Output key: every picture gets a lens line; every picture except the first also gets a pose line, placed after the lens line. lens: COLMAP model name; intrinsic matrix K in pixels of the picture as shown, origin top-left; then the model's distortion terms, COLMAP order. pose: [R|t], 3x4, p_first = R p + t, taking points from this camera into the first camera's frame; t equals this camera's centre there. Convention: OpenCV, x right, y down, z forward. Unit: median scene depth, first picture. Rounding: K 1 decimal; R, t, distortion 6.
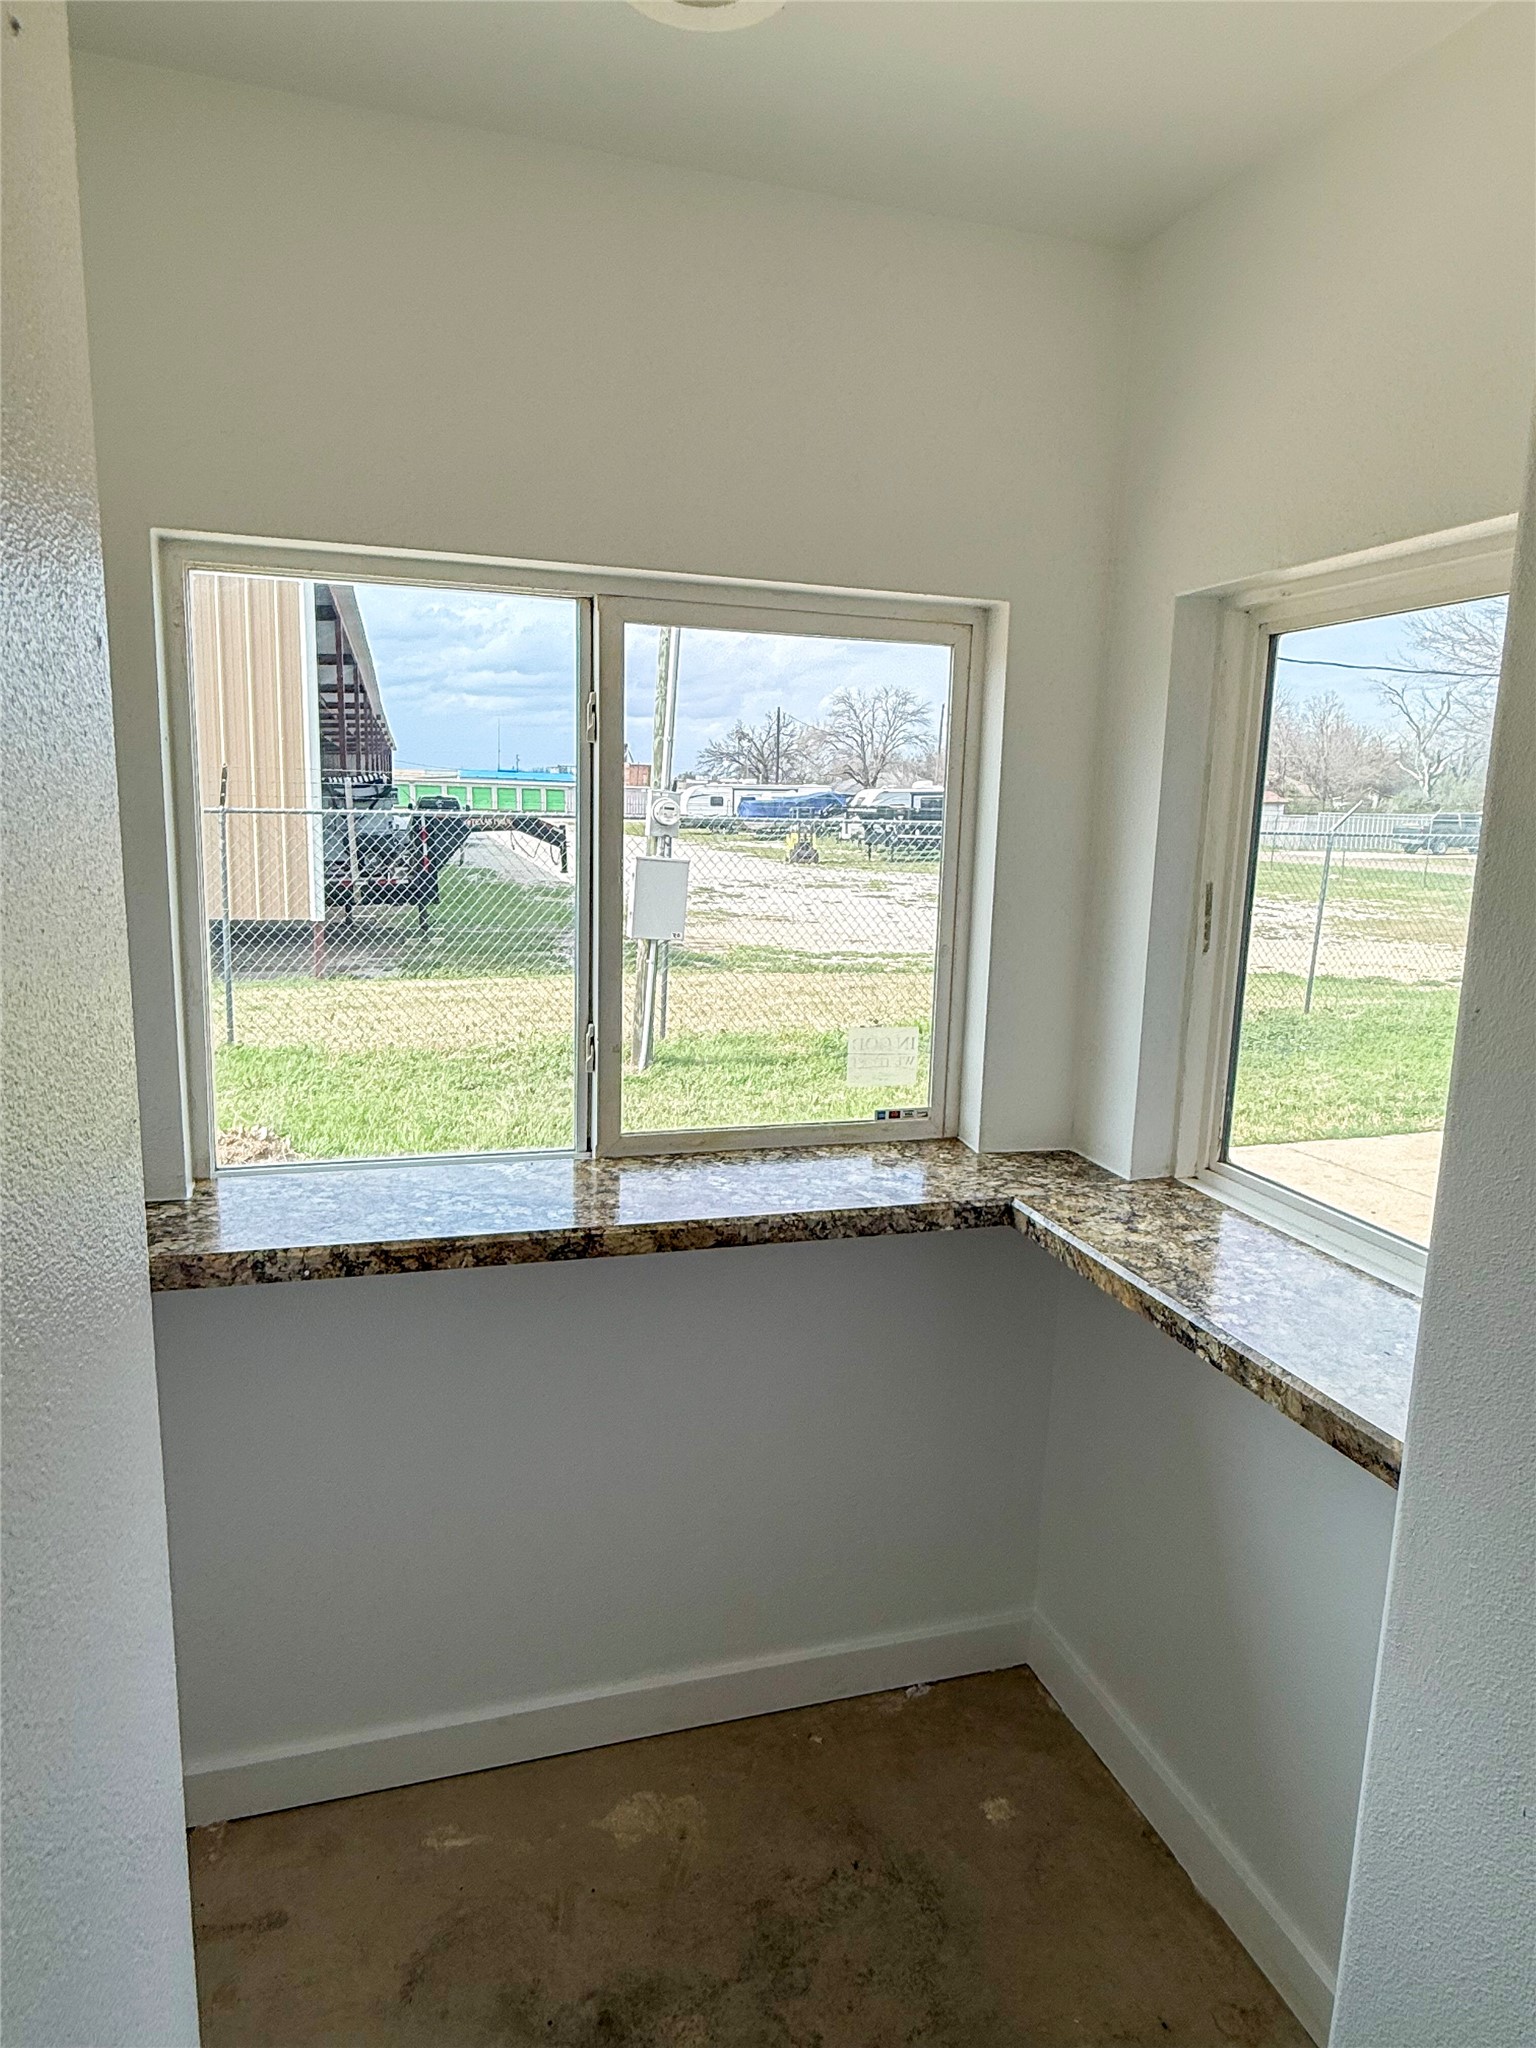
lens RADIAL K [[1226.3, 0, 768.0], [0, 1226.3, 1024.0], [0, 0, 1]] dist [0.001225, 0.000090]
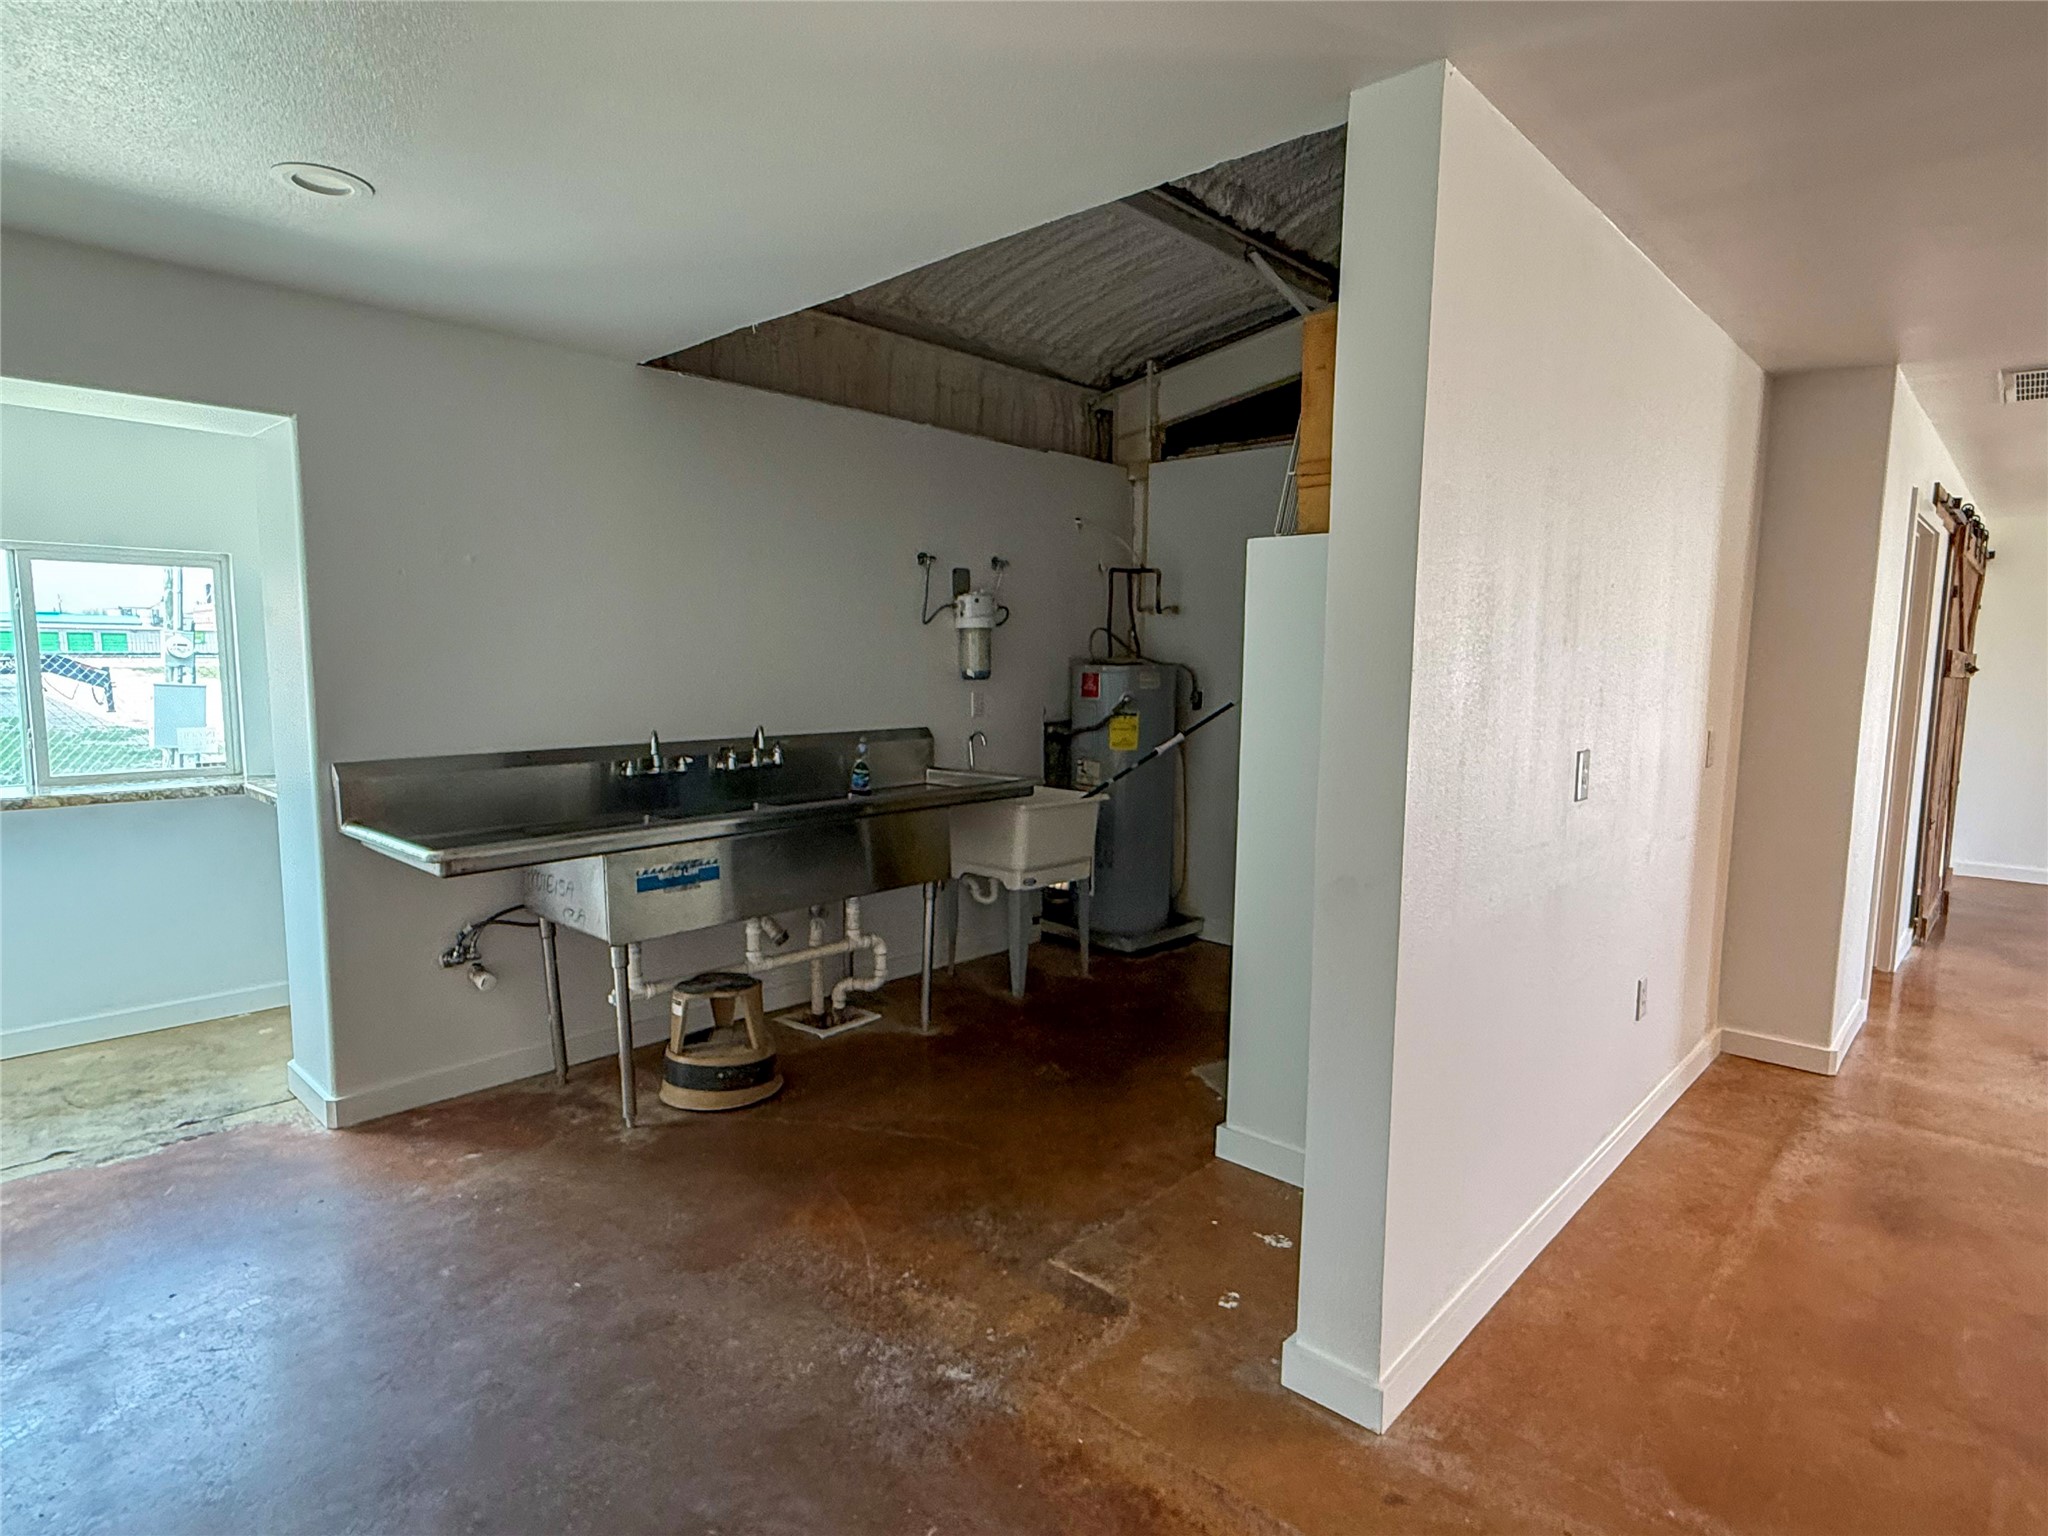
lens RADIAL K [[1137.8, 0, 1052.7], [0, 1137.8, 780.2], [0, 0, 1]] dist [-0.000281, 0.000298]
pose [[0.872312, -0.074504, 0.483240, 0.125826], [0.101197, 0.994433, -0.029356, 0.090178], [-0.478362, 0.074510, 0.874996, -0.456727]]
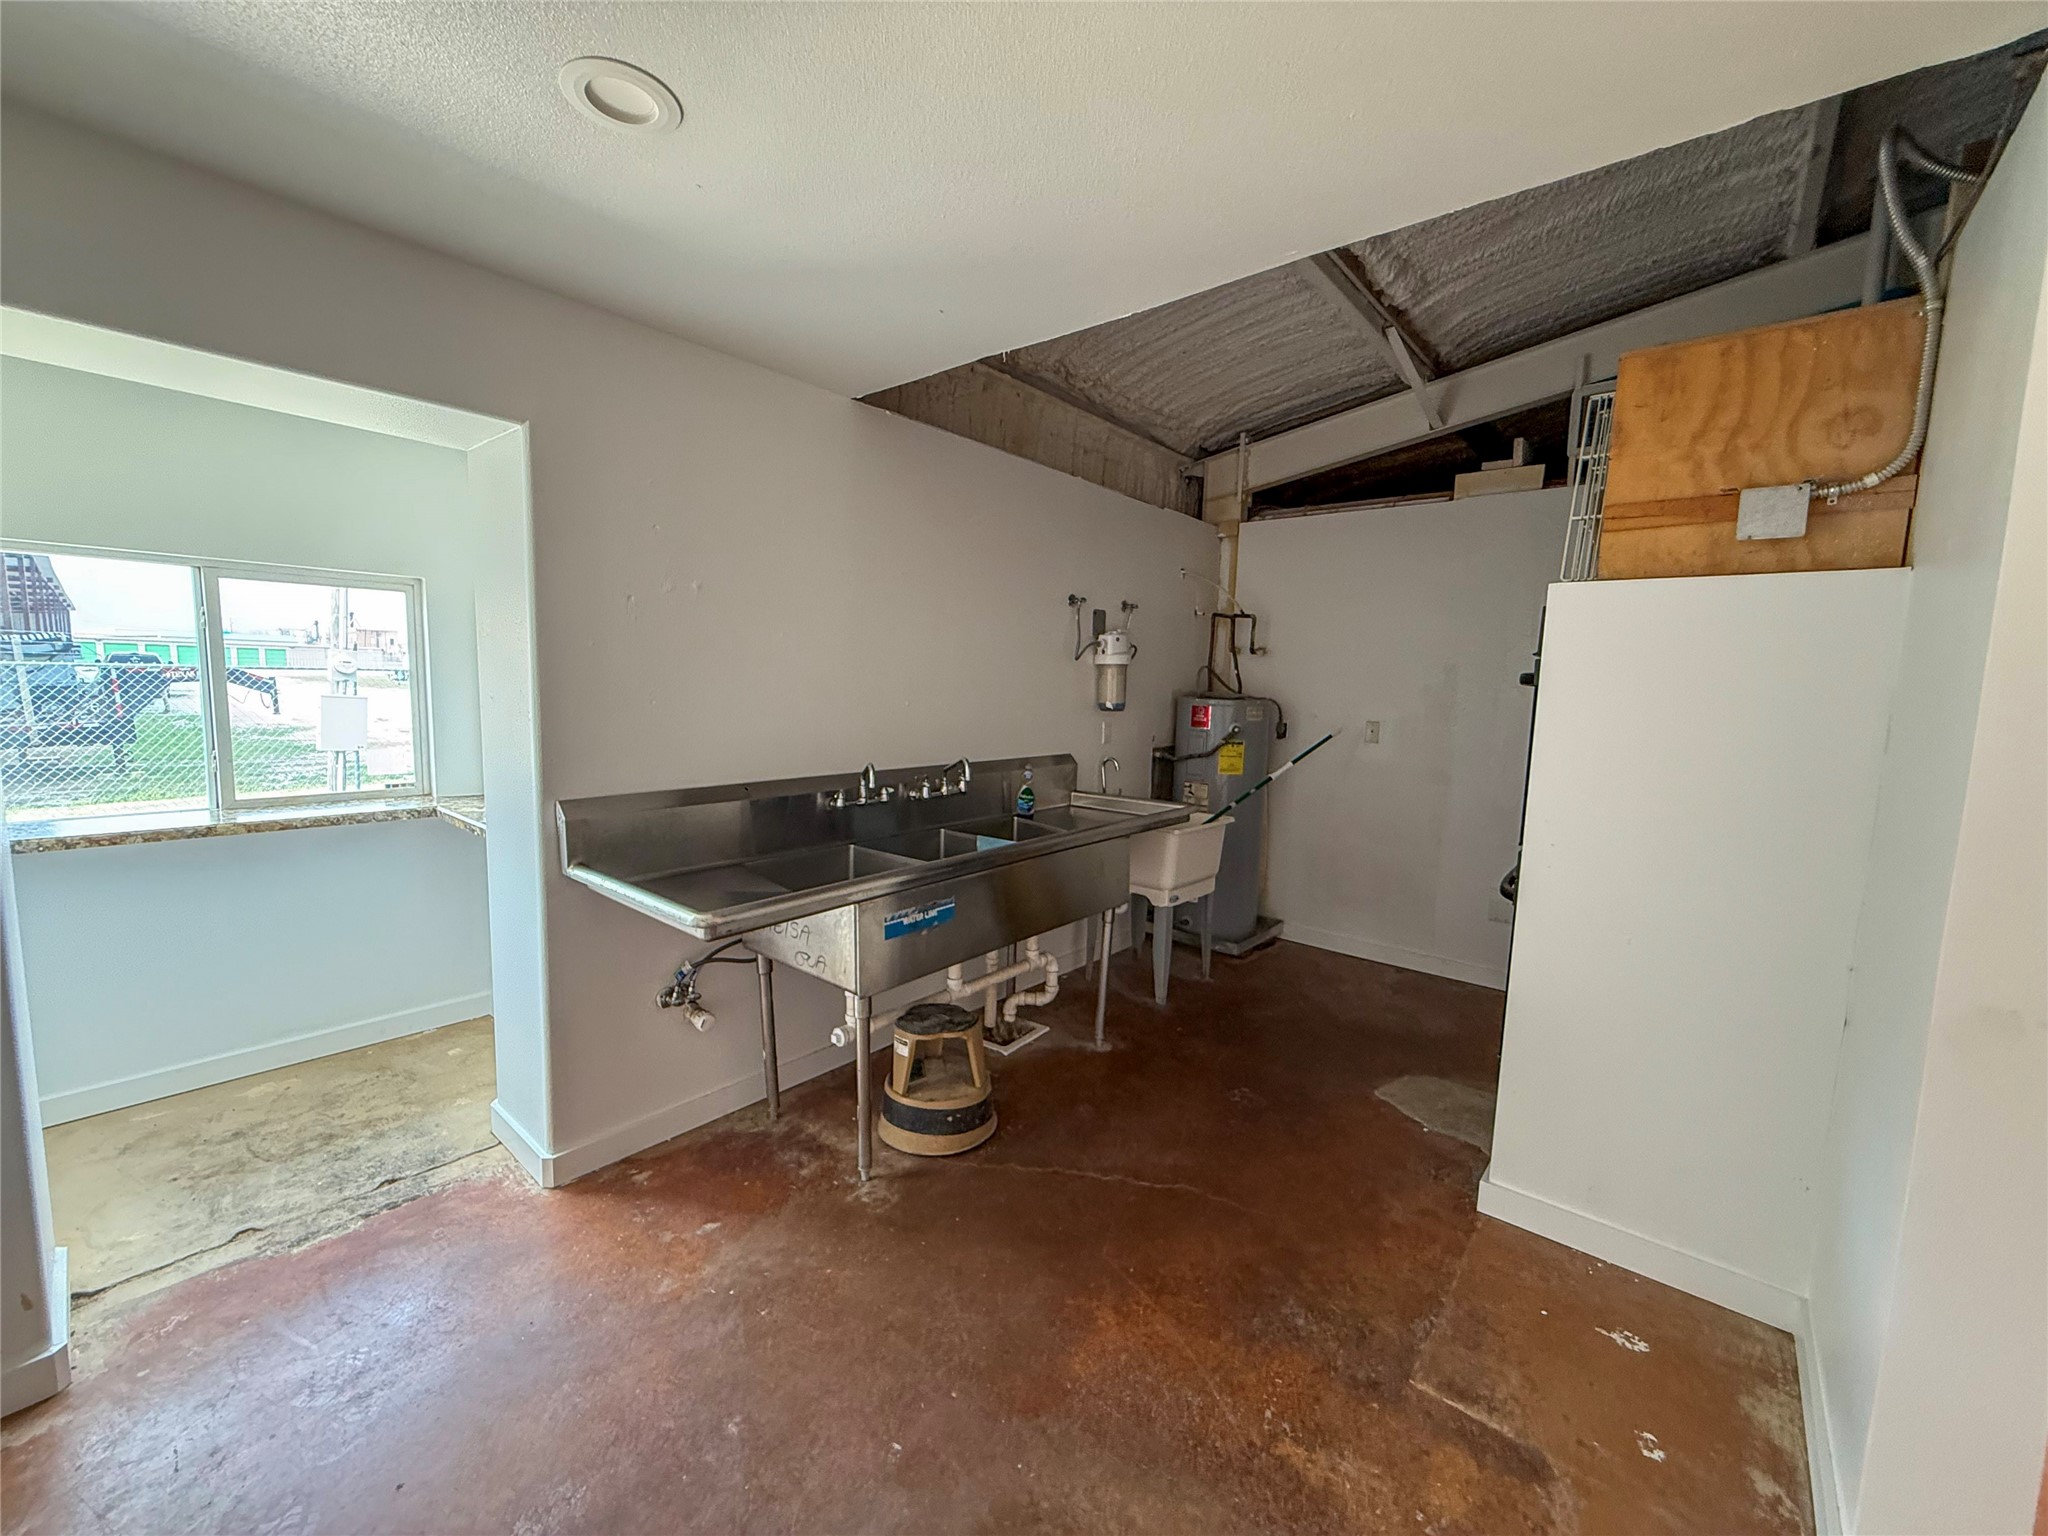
lens RADIAL K [[822.6, 0, 1024.0], [0, 822.6, 768.0], [0, 0, 1]] dist [0.000123, -0.000205]
pose [[0.847038, -0.062766, 0.527814, 0.080656], [0.089678, 0.995644, -0.025516, 0.051811], [-0.523914, 0.068946, 0.848976, -0.271623]]
